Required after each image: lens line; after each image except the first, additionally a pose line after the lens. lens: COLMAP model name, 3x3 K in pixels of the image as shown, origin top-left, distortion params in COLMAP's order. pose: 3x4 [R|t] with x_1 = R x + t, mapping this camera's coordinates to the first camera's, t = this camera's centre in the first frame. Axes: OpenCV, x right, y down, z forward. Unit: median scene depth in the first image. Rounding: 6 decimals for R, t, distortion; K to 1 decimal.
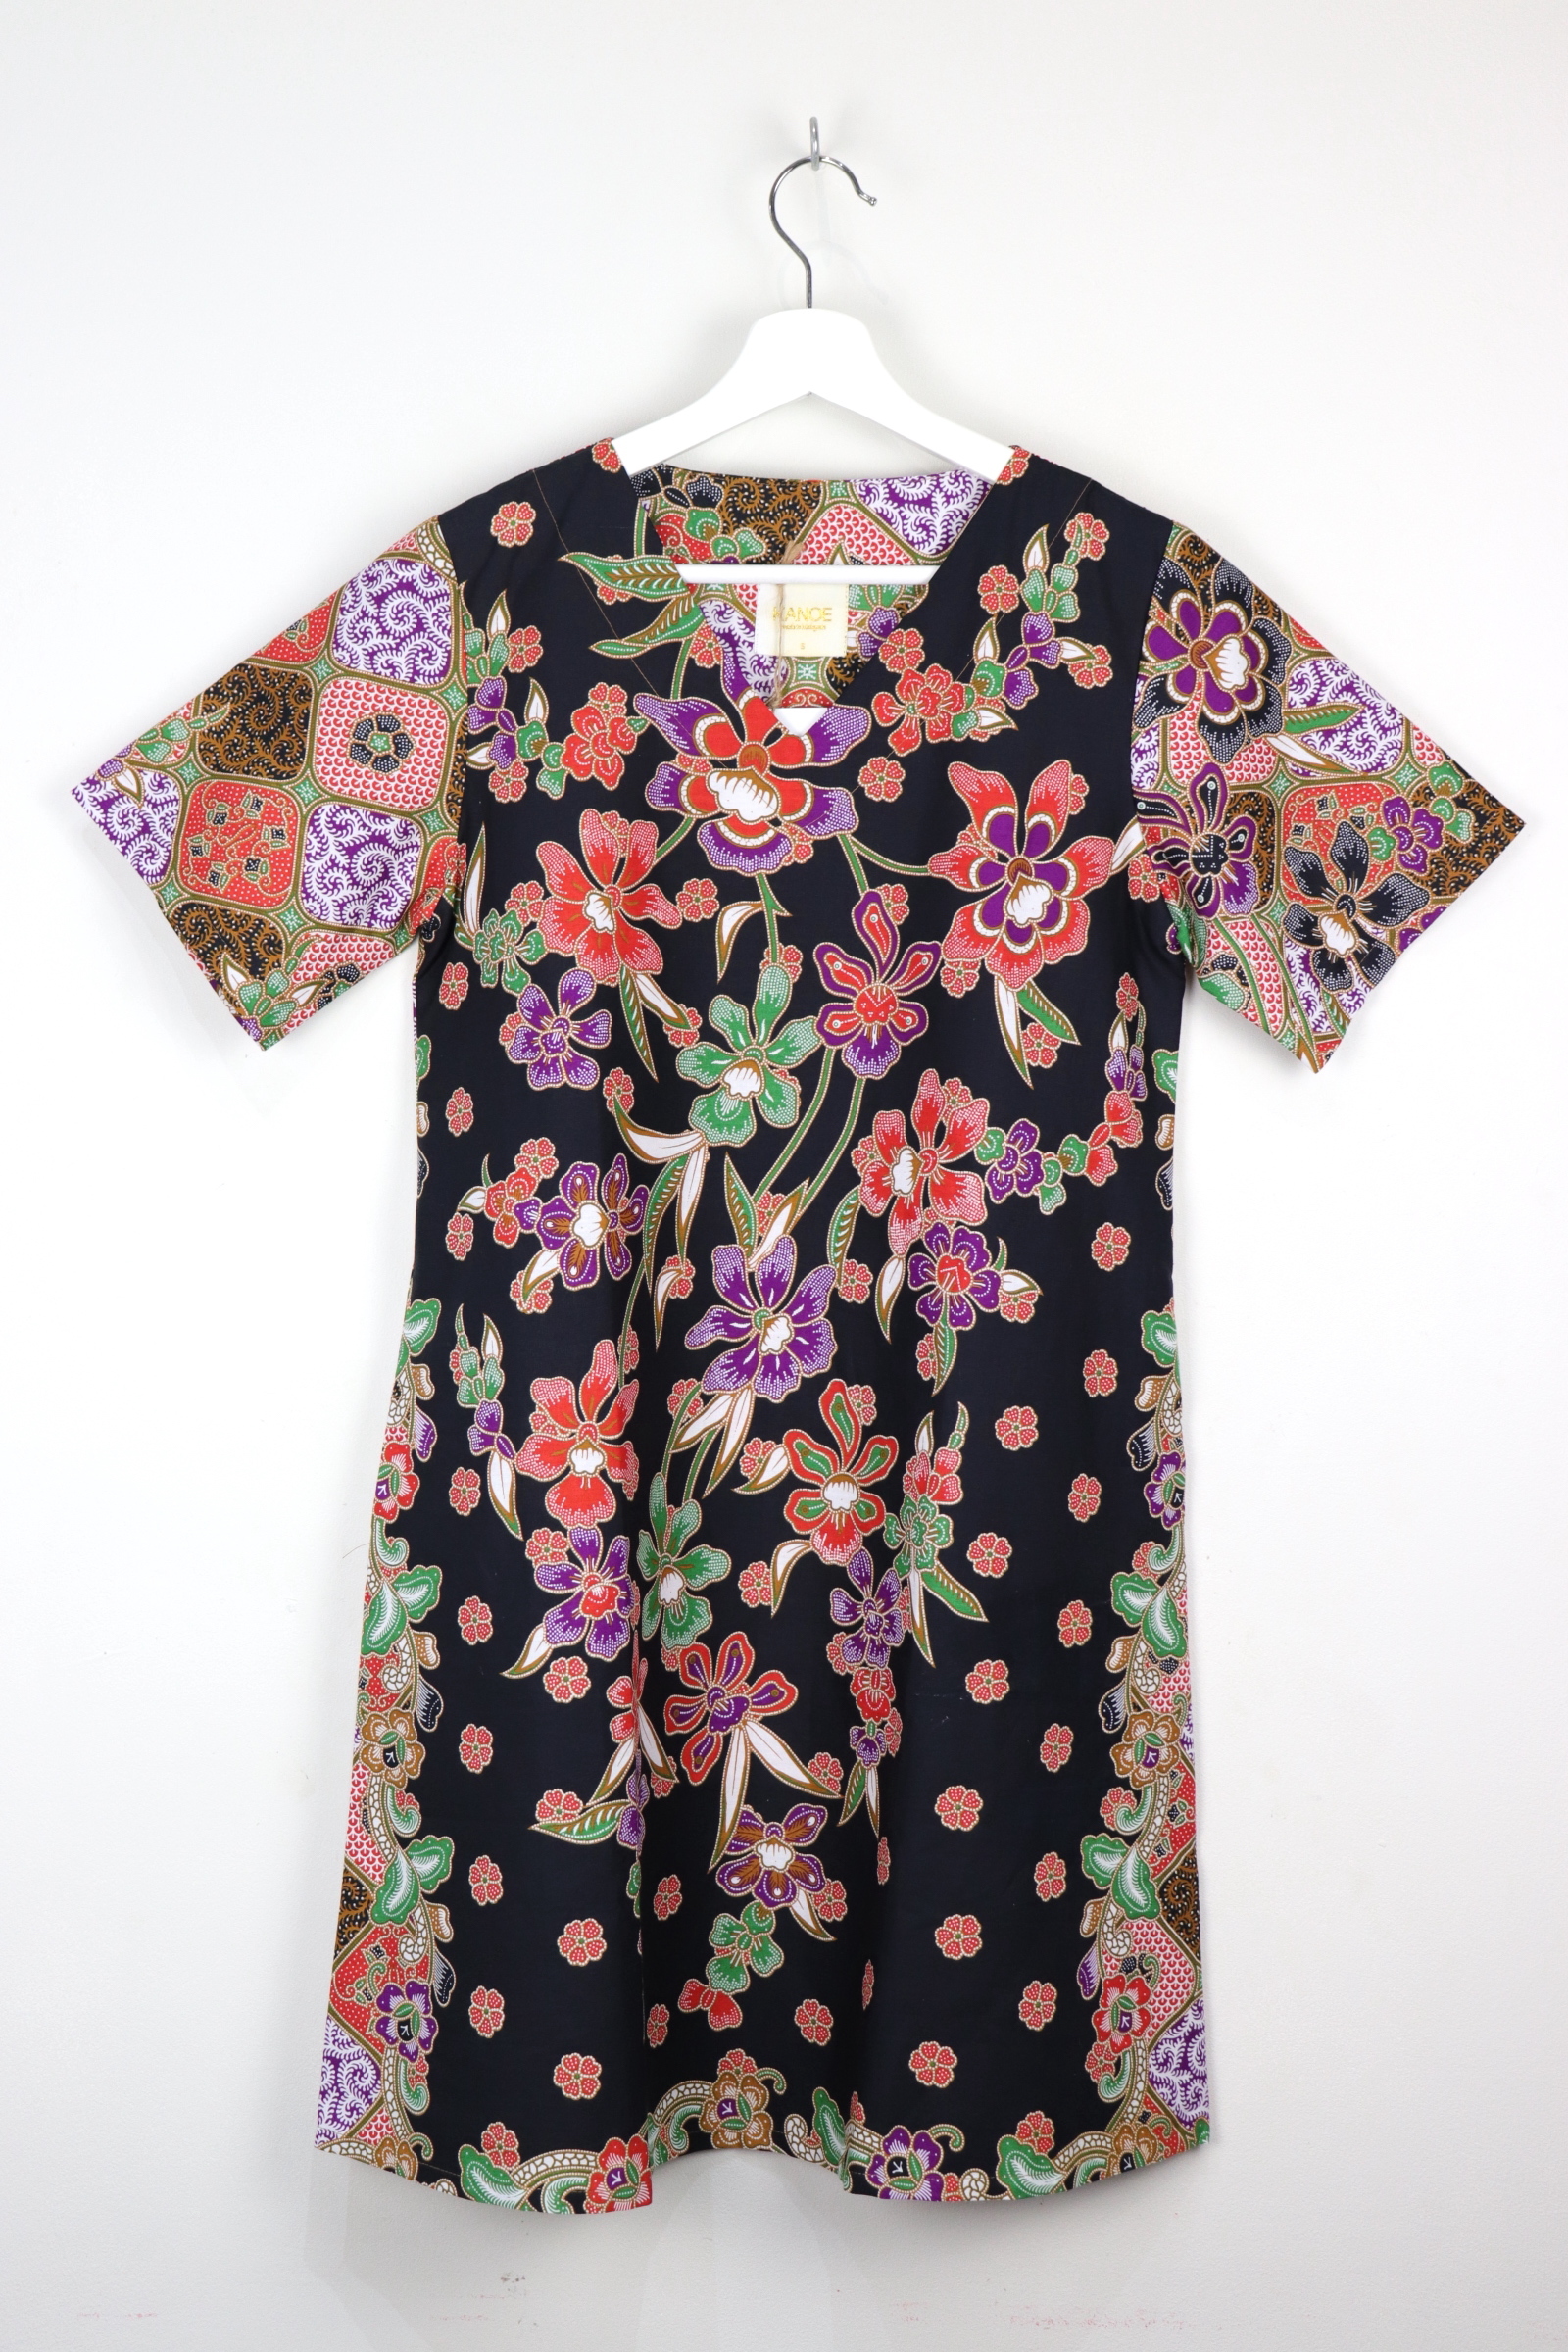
lens RADIAL K [[3053.7, 0, 782.8], [0, 3053.7, 1179.0], [0, 0, 1]] dist [-0.008393, 0.000000]
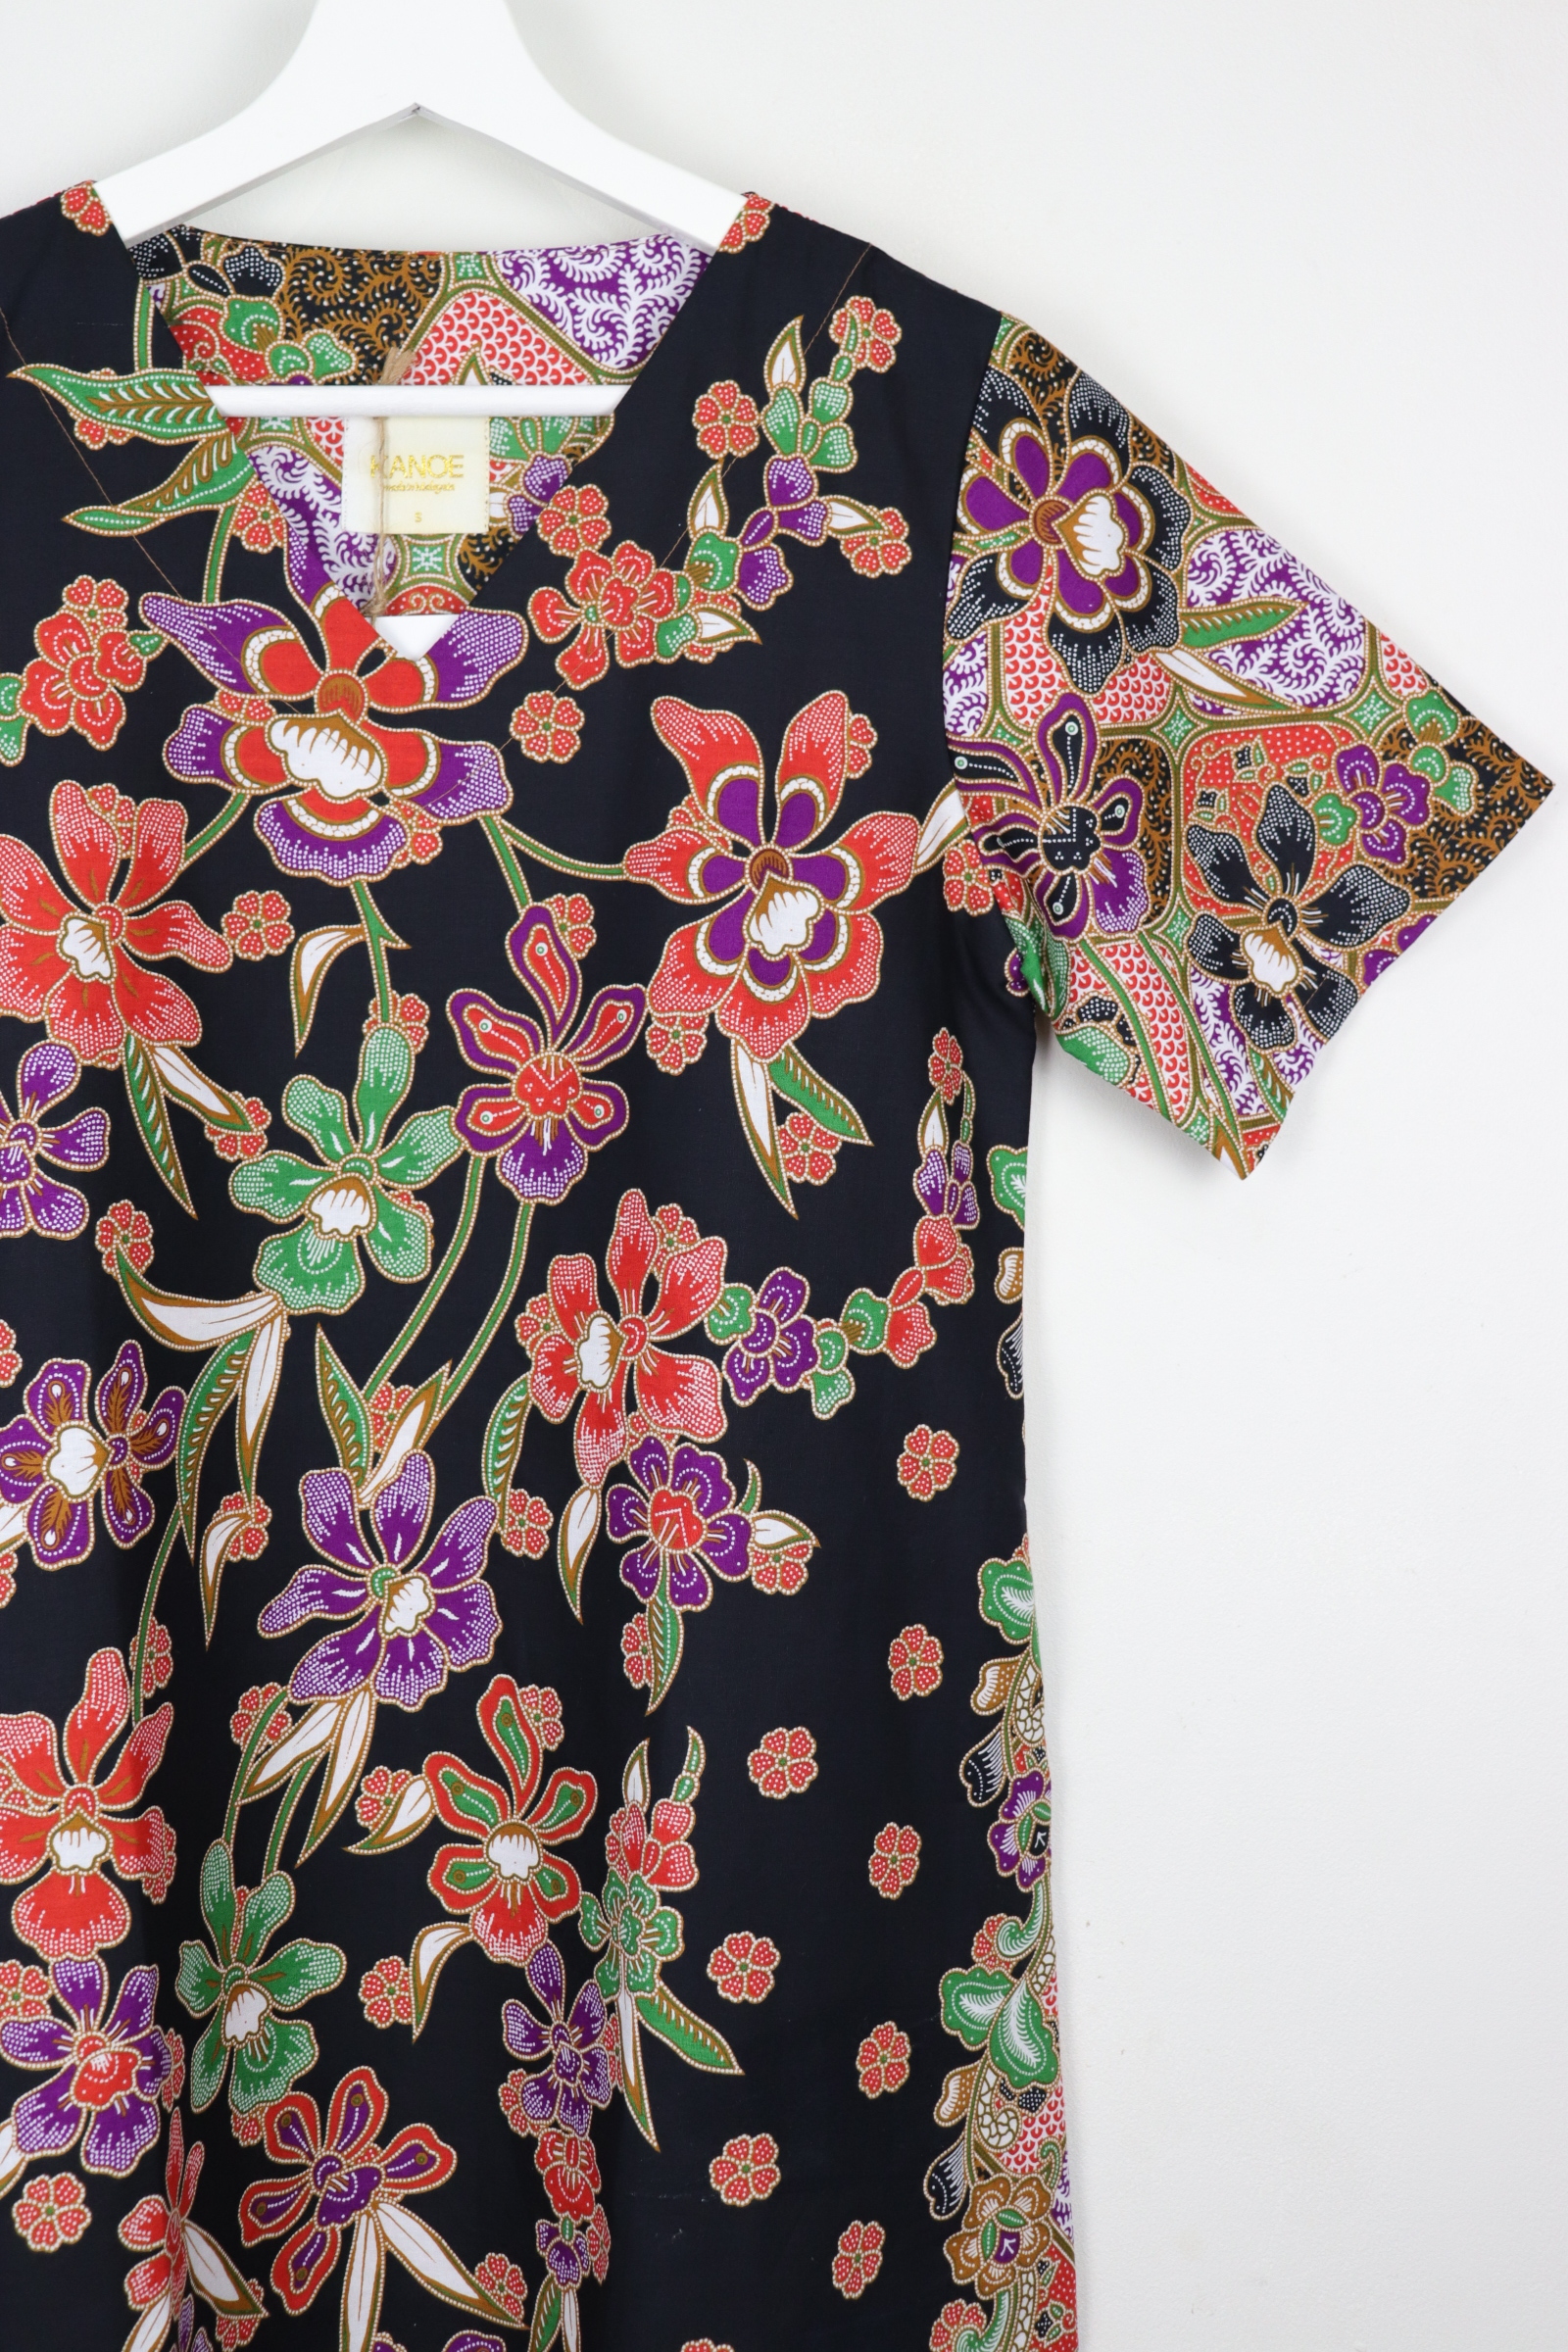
lens RADIAL K [[3001.7, 0, 763.8], [0, 3001.7, 1191.6], [0, 0, 1]] dist [-0.024483, 0.000000]
pose [[0.998621, -0.021559, 0.047862, 0.045050], [0.021397, 0.999764, 0.003878, -0.036964], [-0.047935, -0.002849, 0.998846, 0.381708]]
